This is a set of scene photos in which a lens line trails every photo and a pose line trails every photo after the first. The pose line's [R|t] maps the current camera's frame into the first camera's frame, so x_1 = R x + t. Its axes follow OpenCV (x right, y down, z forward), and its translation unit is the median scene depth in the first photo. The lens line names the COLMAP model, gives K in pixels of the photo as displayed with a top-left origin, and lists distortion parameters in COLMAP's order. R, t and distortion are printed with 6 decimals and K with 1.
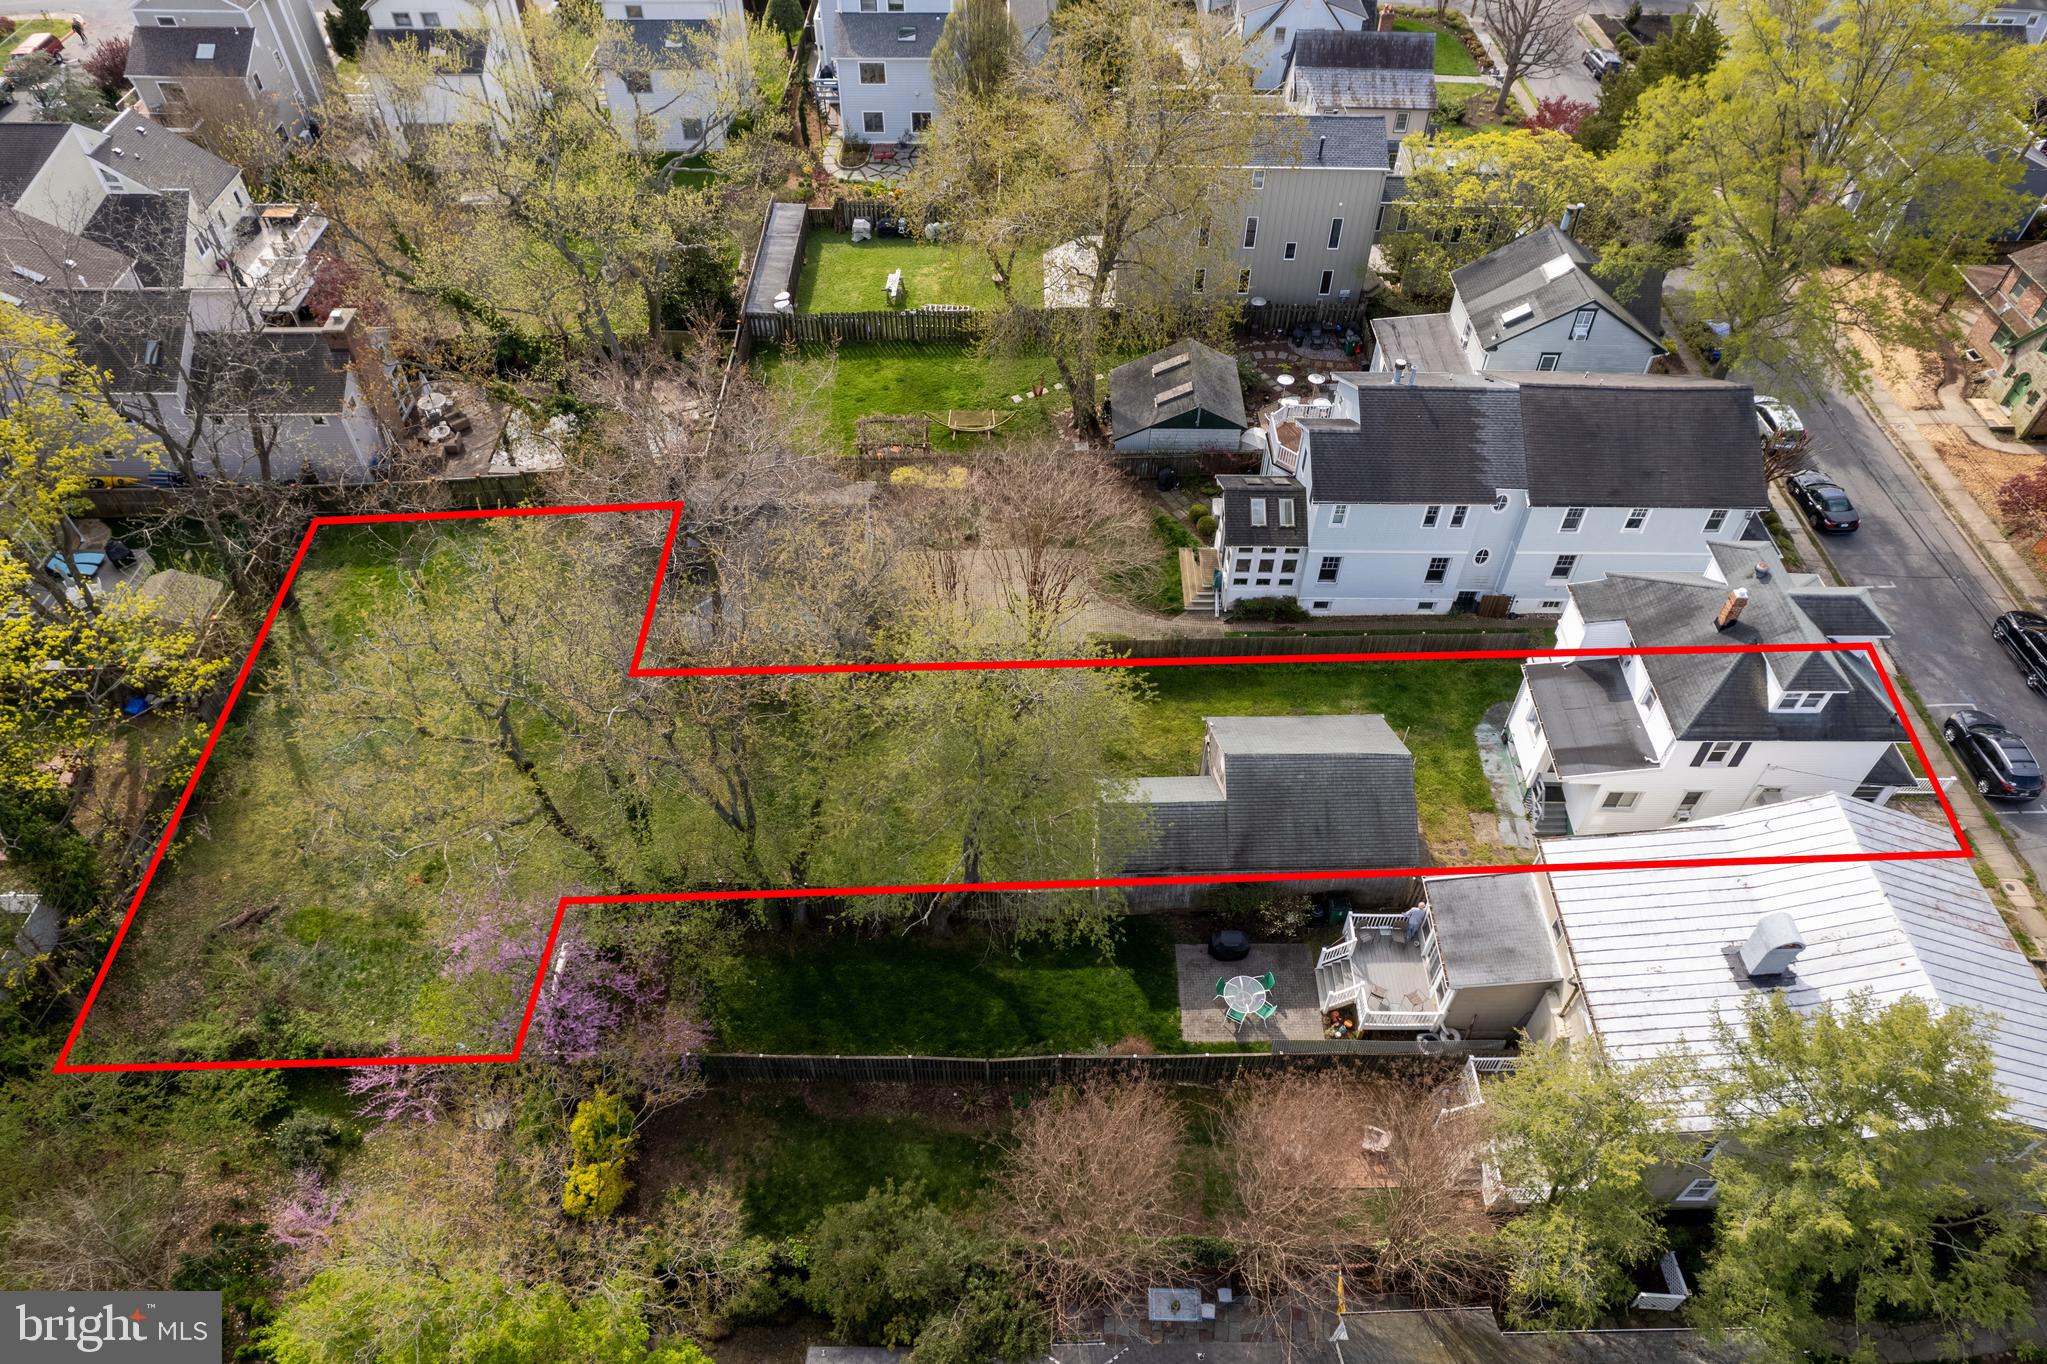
lens RADIAL K [[1318.1, 0, 1023.5], [0, 1318.1, 682.0], [0, 0, 1]] dist [-0.054966, -0.000100]
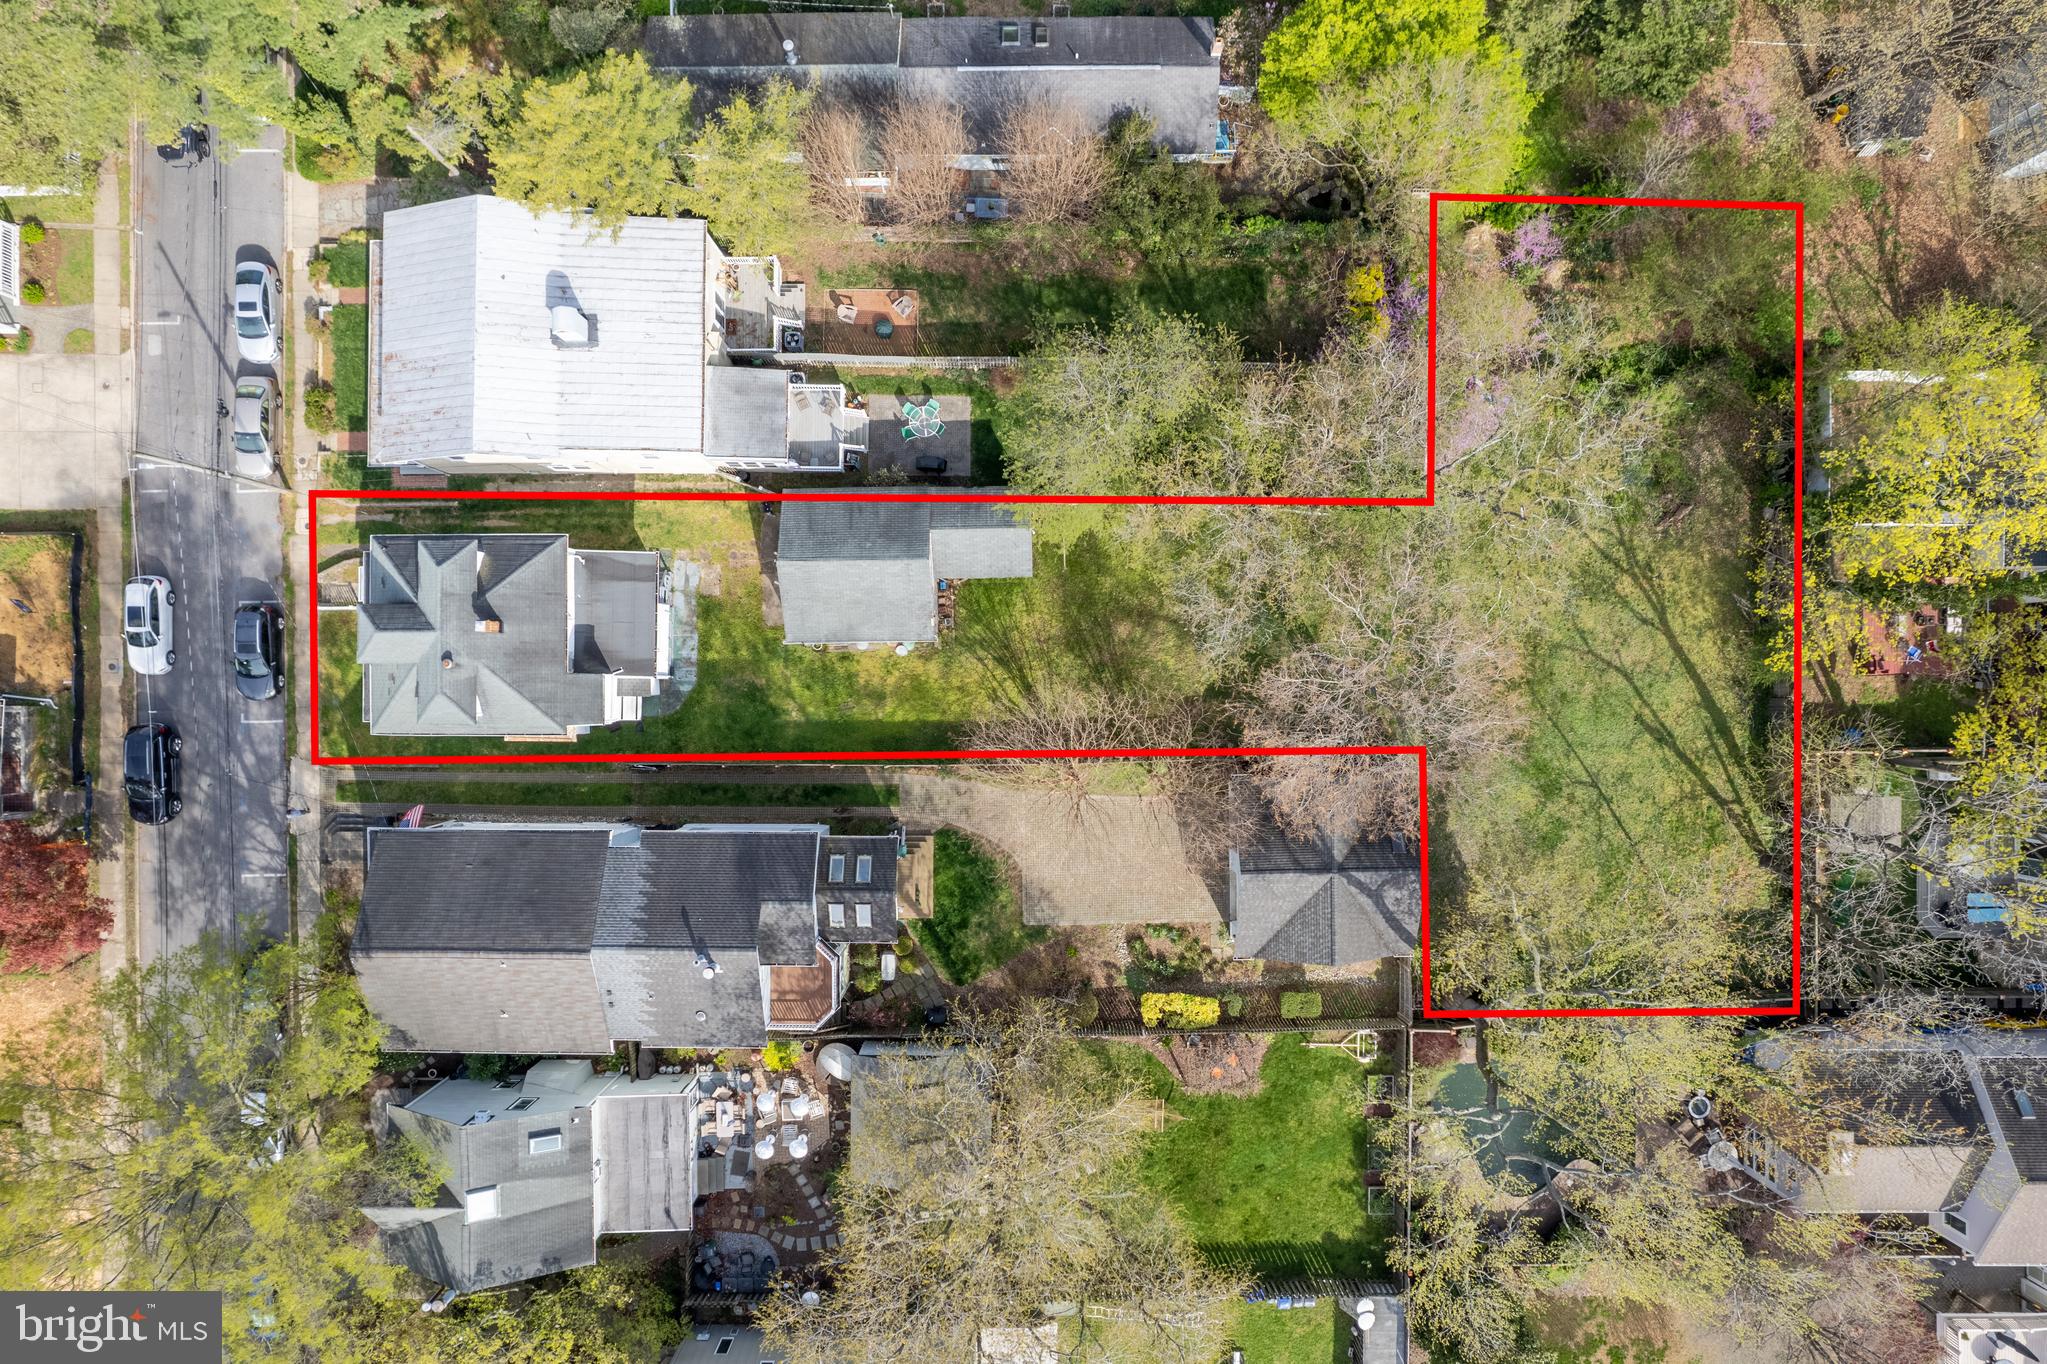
lens RADIAL K [[1318.1, 0, 1023.5], [0, 1318.1, 682.0], [0, 0, 1]] dist [-0.054966, -0.000100]
pose [[-0.999966, -0.002426, -0.007911, 0.062333], [-0.003478, -0.744257, 0.667885, -0.743504], [-0.007508, 0.667889, 0.744223, 0.128128]]
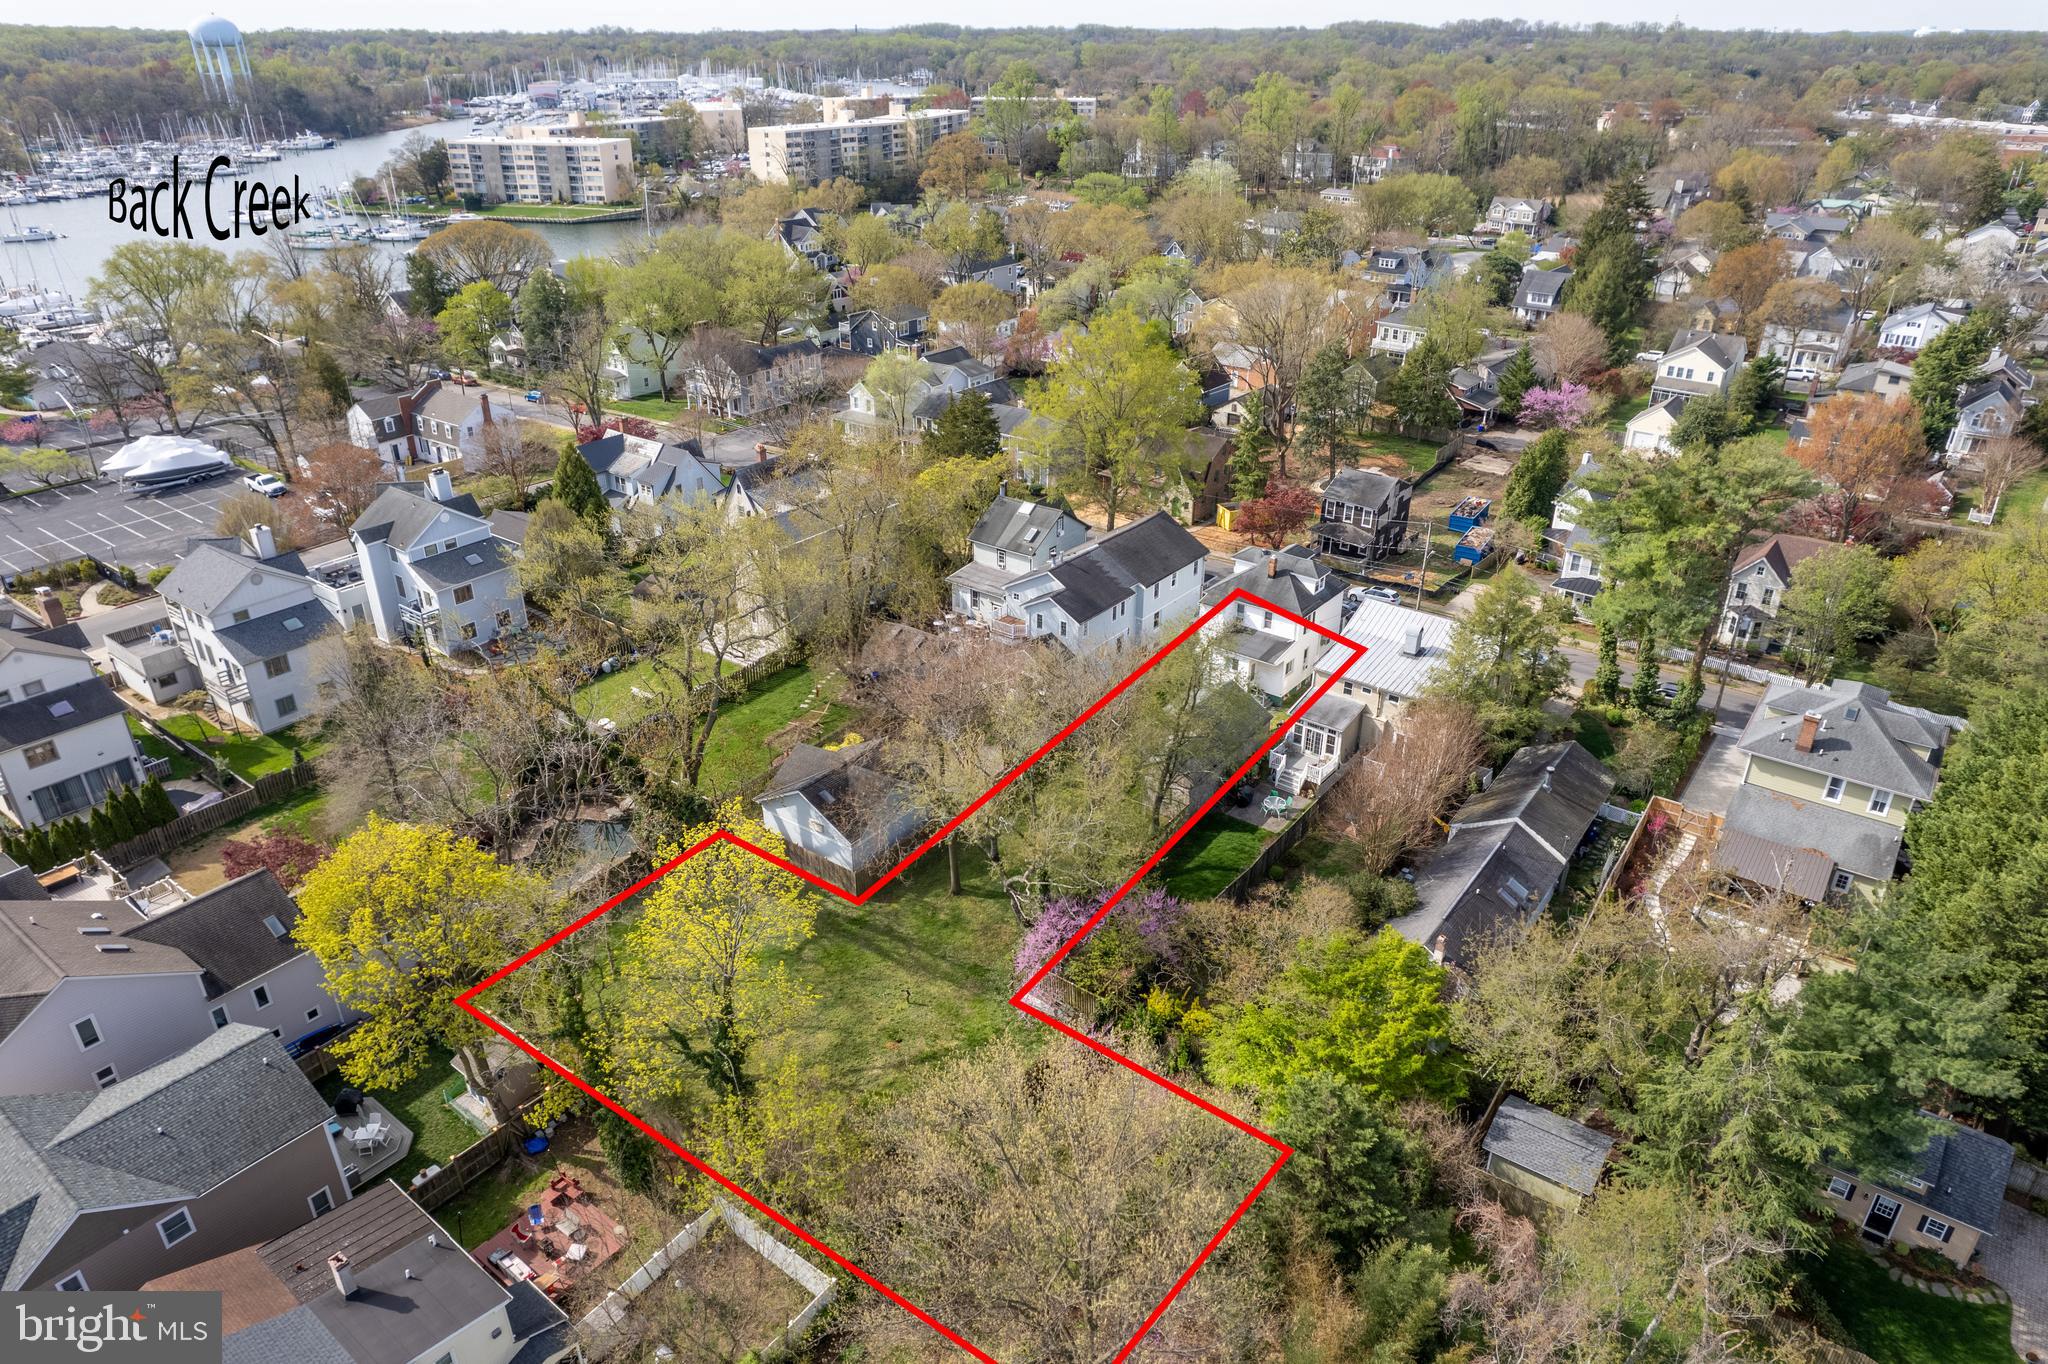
lens RADIAL K [[1318.7, 0, 1024.0], [0, 1318.7, 682.0], [0, 0, 1]] dist [-0.054966, -0.000100]
pose [[0.612488, -0.365086, 0.701121, -1.116548], [0.586249, 0.804765, -0.093083, 0.050199], [-0.530255, 0.468044, 0.706941, -0.206989]]
